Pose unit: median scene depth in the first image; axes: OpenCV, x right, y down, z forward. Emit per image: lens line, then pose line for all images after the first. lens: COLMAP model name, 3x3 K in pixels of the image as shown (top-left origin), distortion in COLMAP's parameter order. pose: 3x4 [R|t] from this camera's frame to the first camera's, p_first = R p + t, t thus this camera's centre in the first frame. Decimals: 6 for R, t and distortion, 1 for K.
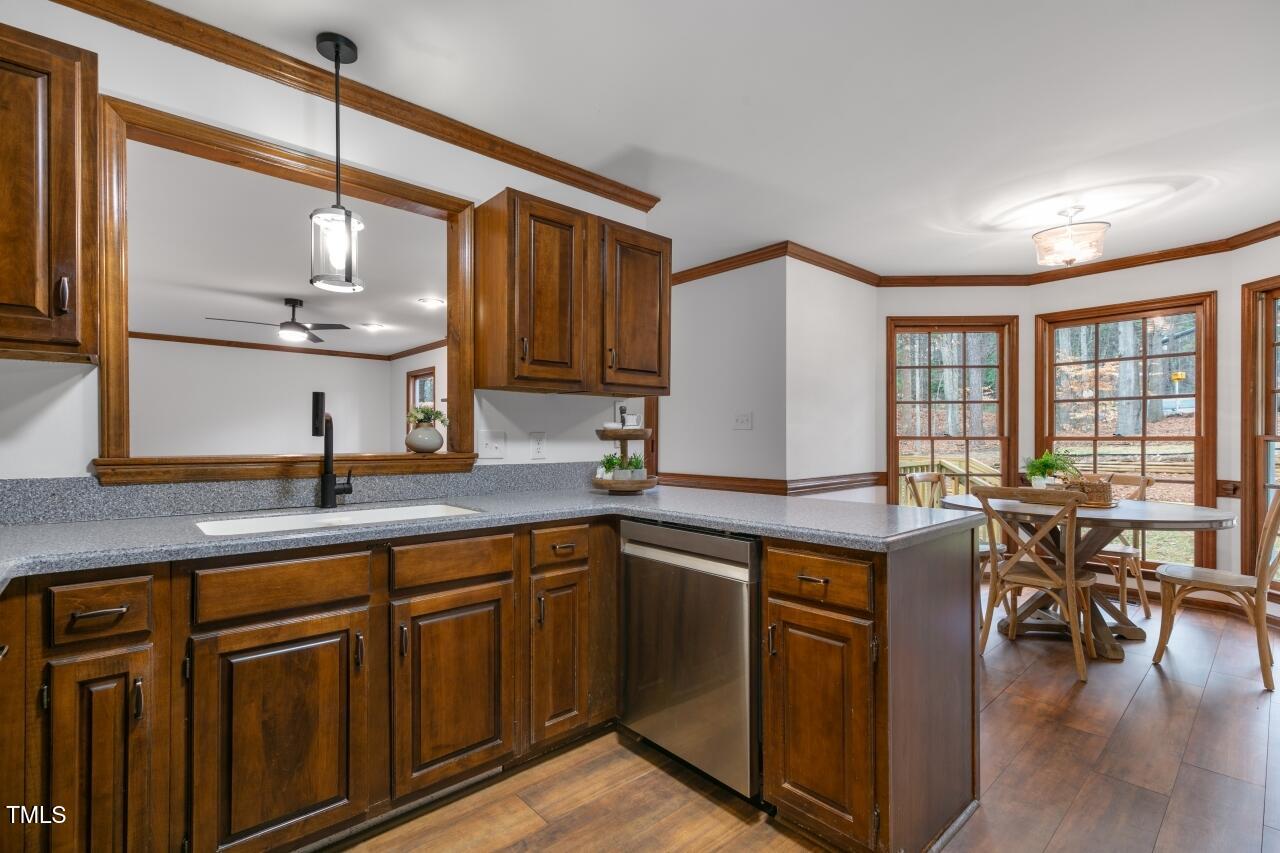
lens RADIAL K [[585.5, 0, 635.1], [0, 585.5, 435.7], [0, 0, 1]] dist [-0.003582, 0.000759]
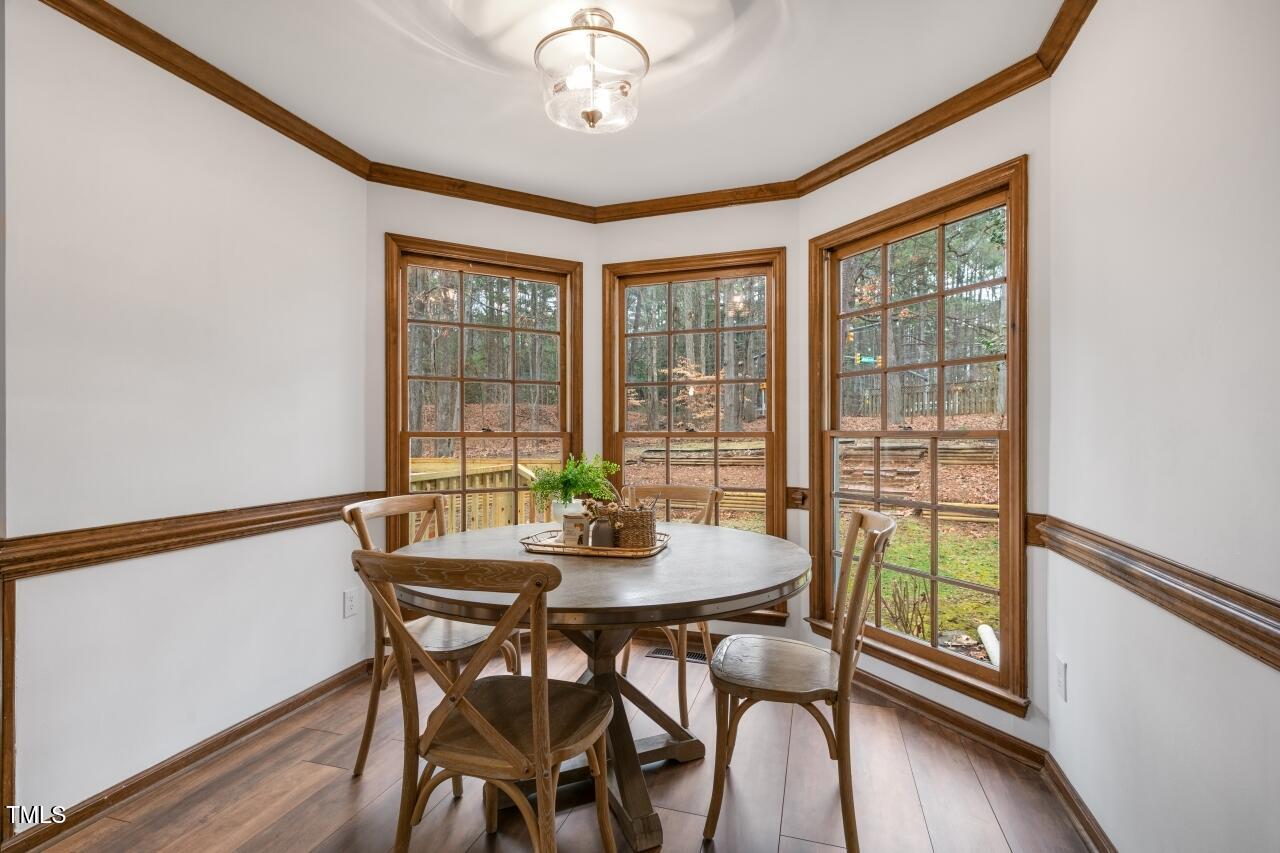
lens RADIAL K [[585.5, 0, 639.5], [0, 585.5, 427.4], [0, 0, 1]] dist [-0.003582, 0.000759]
pose [[0.858434, 0.005560, 0.512893, 0.421335], [0.000056, 0.999940, -0.010934, 0.004278], [-0.512923, 0.009414, 0.858383, 0.424151]]
